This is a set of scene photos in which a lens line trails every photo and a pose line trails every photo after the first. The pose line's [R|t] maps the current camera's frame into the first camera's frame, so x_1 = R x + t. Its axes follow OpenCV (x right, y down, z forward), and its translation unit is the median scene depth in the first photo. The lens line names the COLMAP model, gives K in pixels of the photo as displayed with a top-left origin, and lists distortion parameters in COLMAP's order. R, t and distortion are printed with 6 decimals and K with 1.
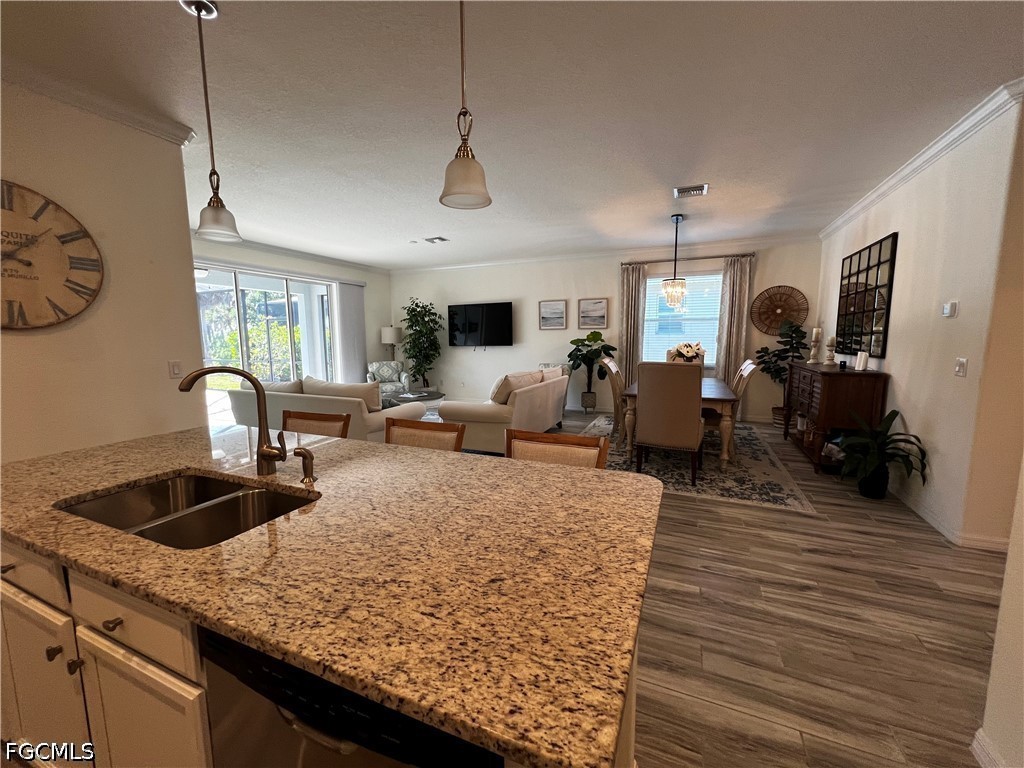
lens RADIAL K [[410.0, 0, 513.7], [0, 410.0, 387.4], [0, 0, 1]] dist [-0.000122, -0.000104]
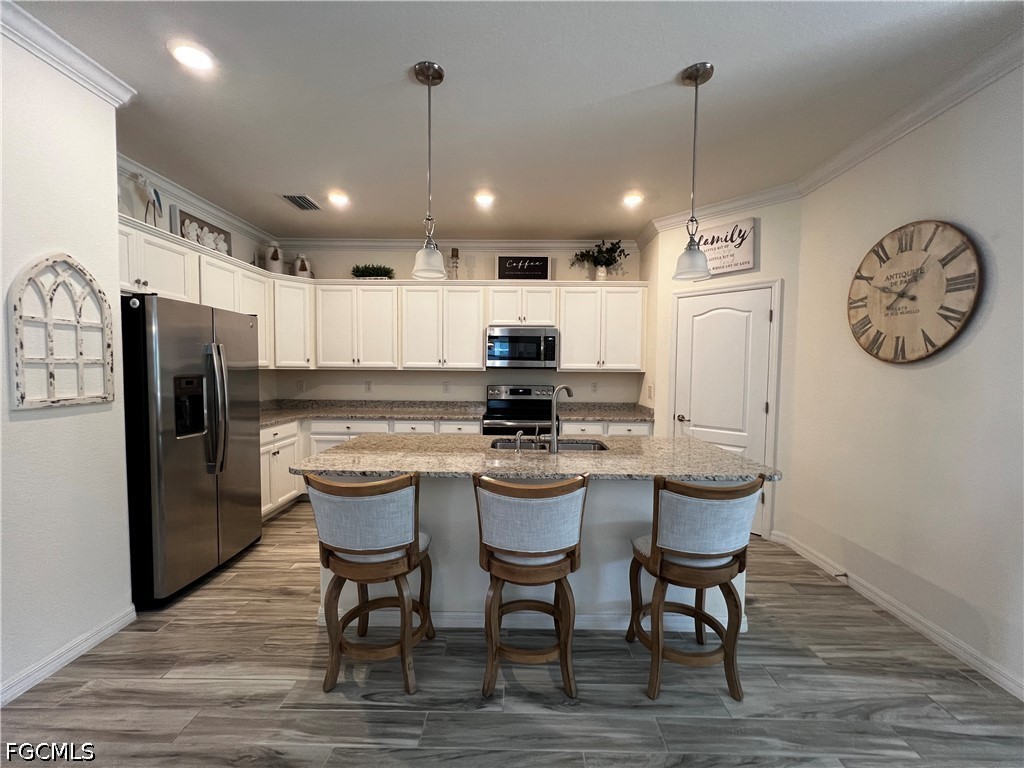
lens RADIAL K [[410.0, 0, 513.2], [0, 410.0, 387.5], [0, 0, 1]] dist [-0.000122, -0.000104]
pose [[-0.922400, 0.014900, -0.385949, 0.038644], [-0.051979, 0.985377, 0.162269, -0.068710], [0.382723, 0.169738, -0.908137, 0.545732]]
